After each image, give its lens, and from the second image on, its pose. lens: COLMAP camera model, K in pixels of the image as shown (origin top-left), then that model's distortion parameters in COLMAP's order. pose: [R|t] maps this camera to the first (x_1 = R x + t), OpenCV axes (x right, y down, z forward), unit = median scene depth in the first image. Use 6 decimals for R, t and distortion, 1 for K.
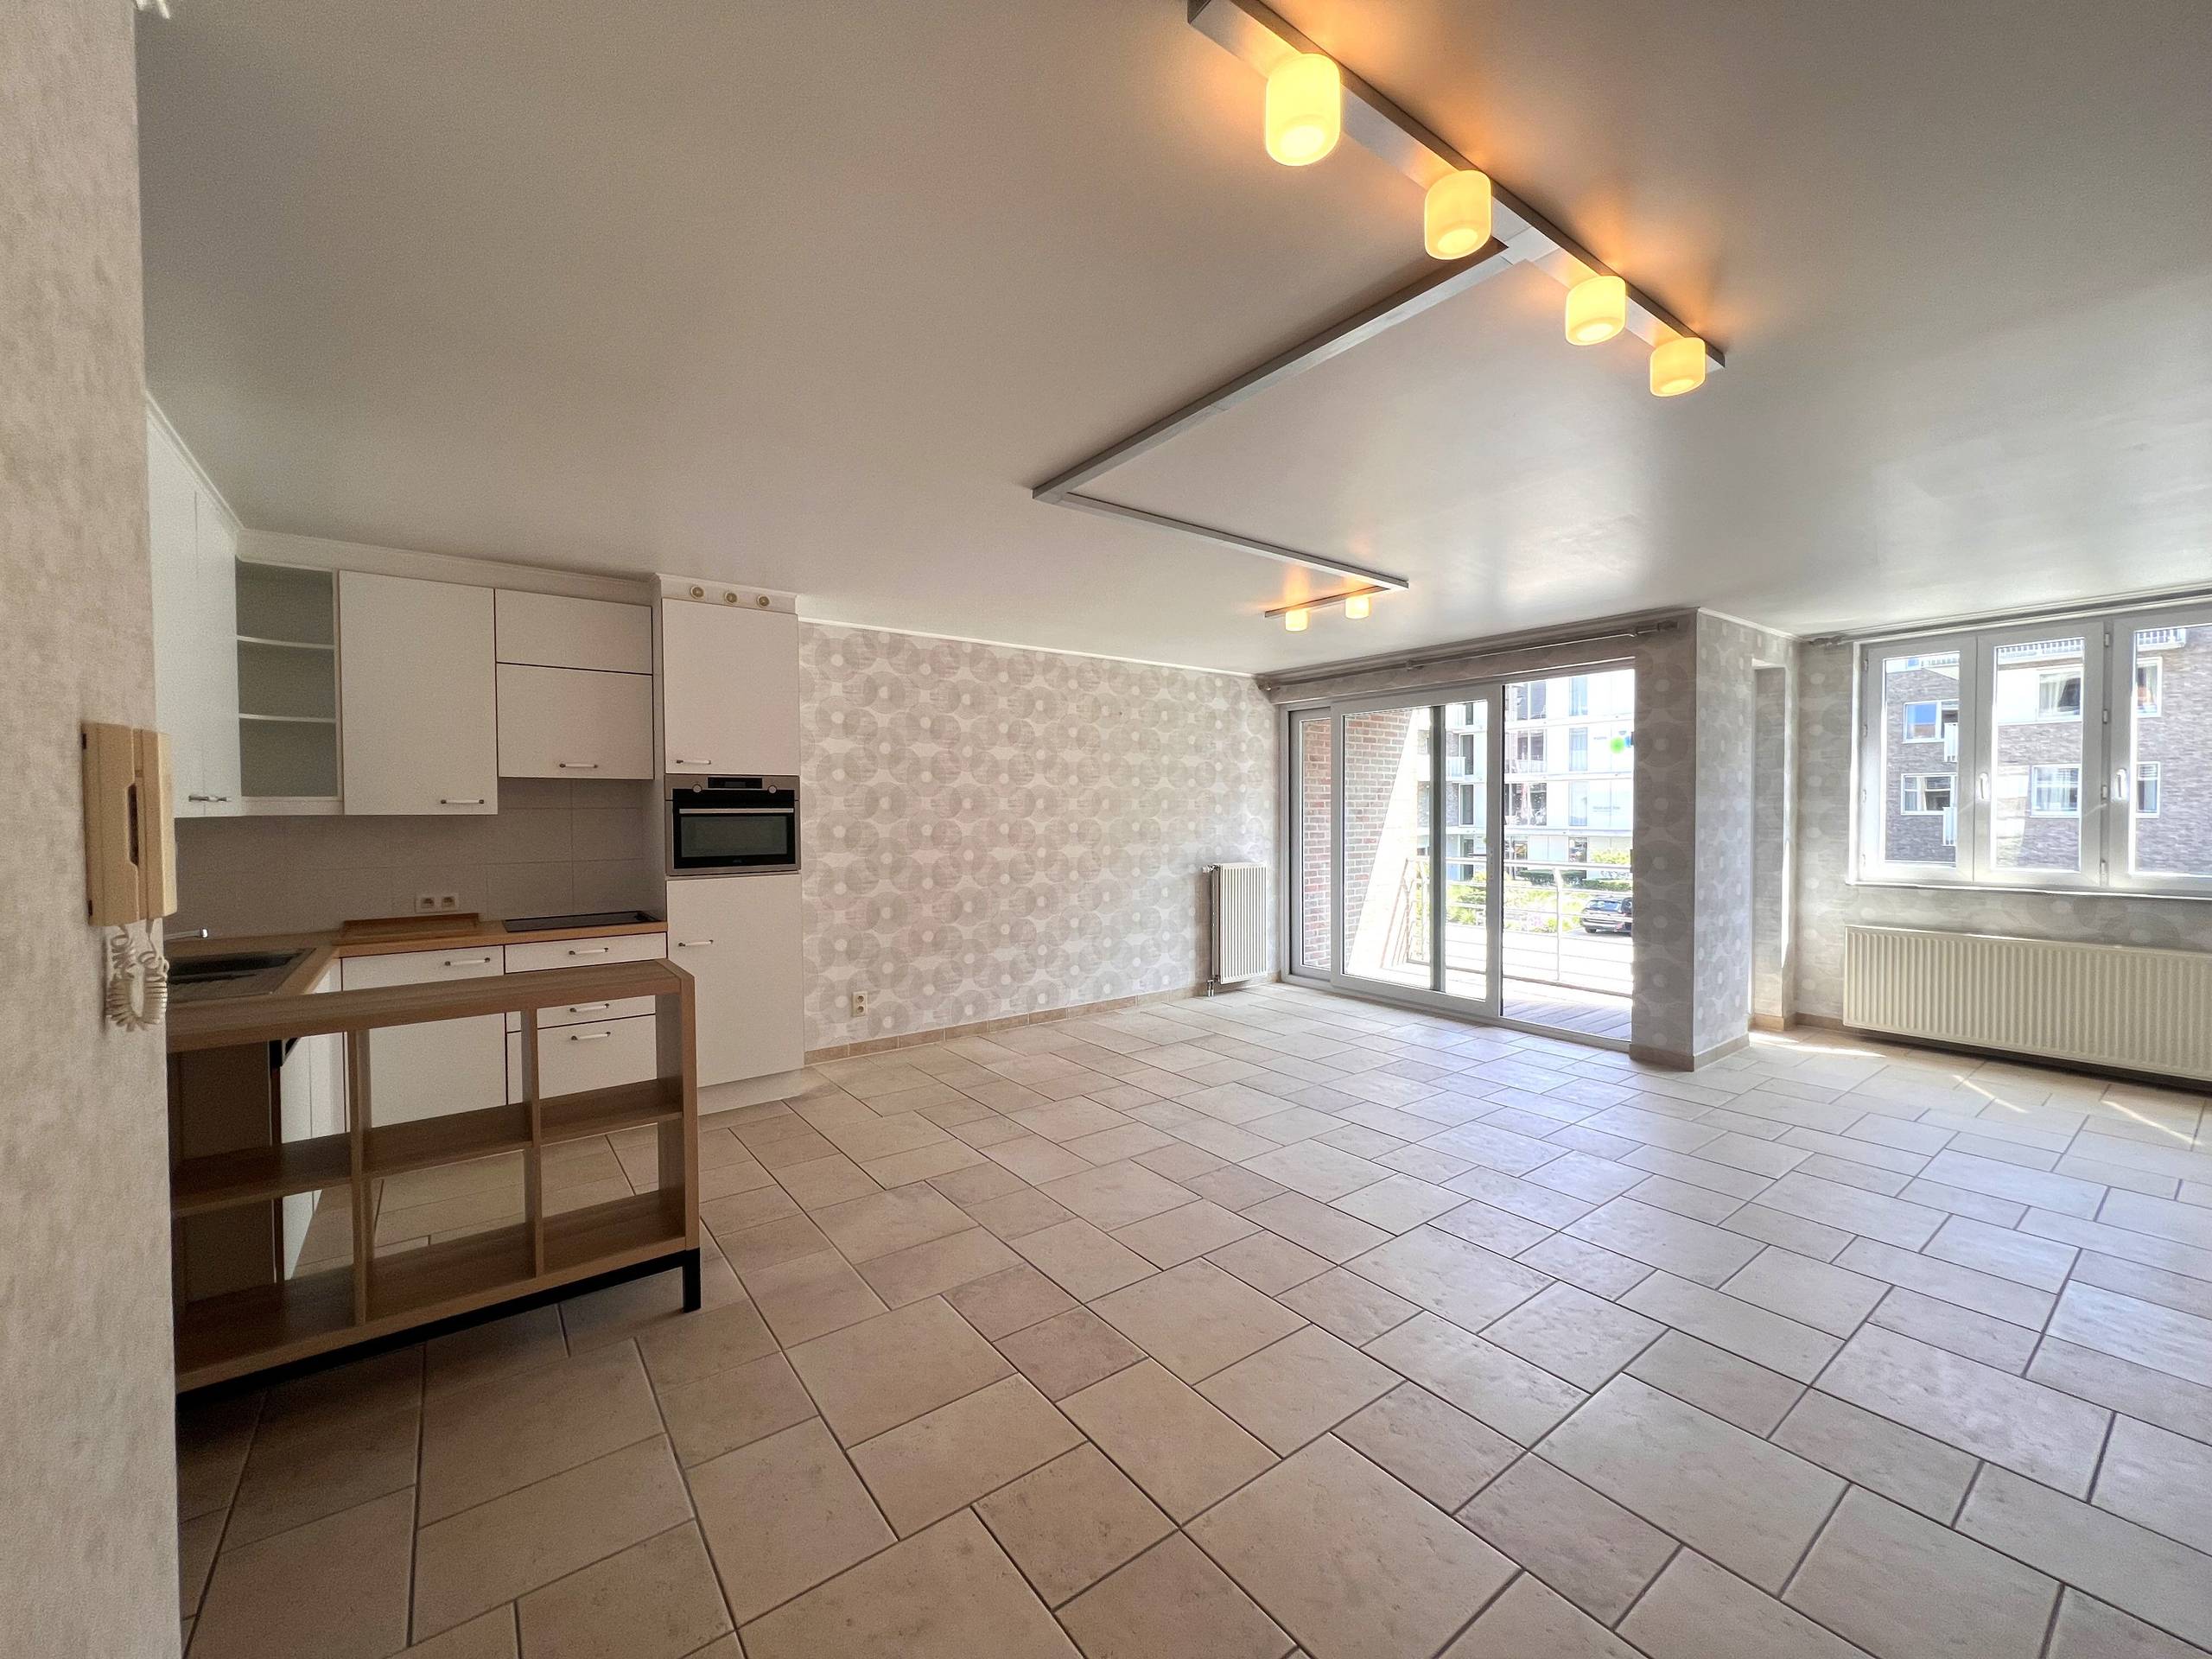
lens RADIAL K [[880.3, 0, 1101.7], [0, 880.3, 829.7], [0, 0, 1]] dist [-0.000774, 0.000088]
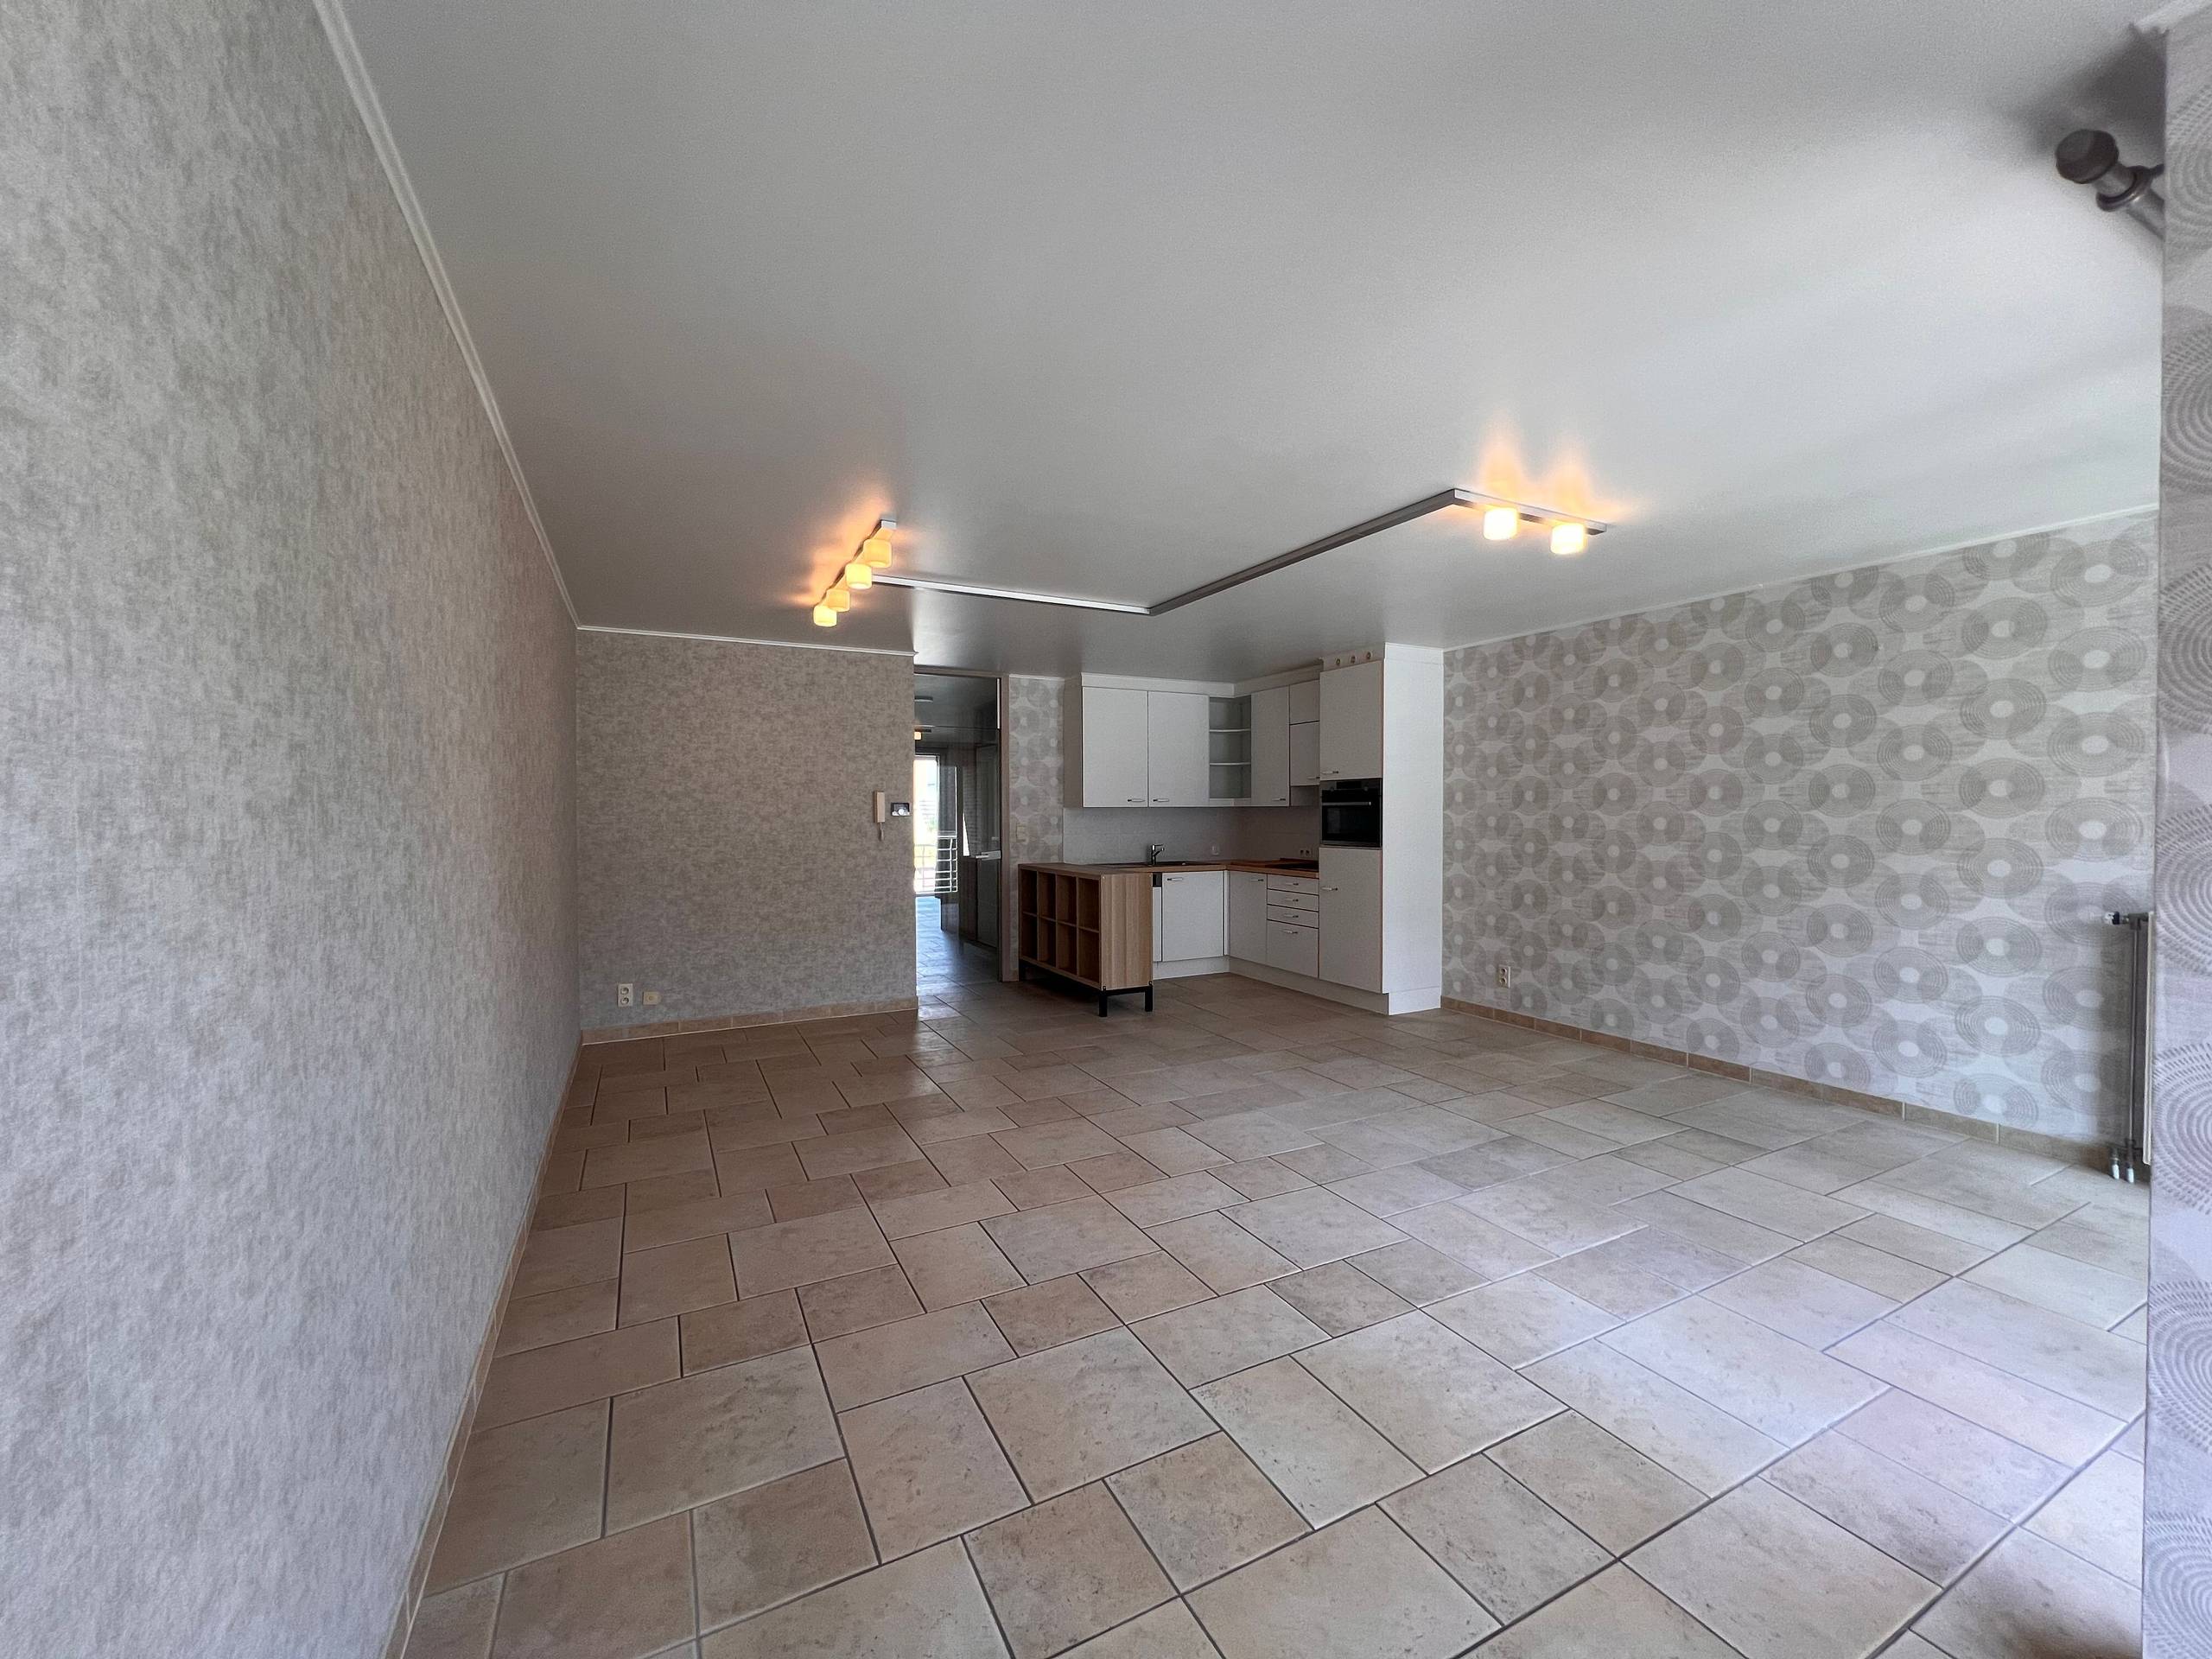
lens RADIAL K [[880.3, 0, 1101.7], [0, 880.3, 829.7], [0, 0, 1]] dist [-0.000774, 0.000088]
pose [[-0.164188, 0.027970, -0.986033, 0.883729], [-0.017276, 0.999363, 0.031225, -0.013459], [0.986278, 0.022161, -0.163600, 0.658226]]
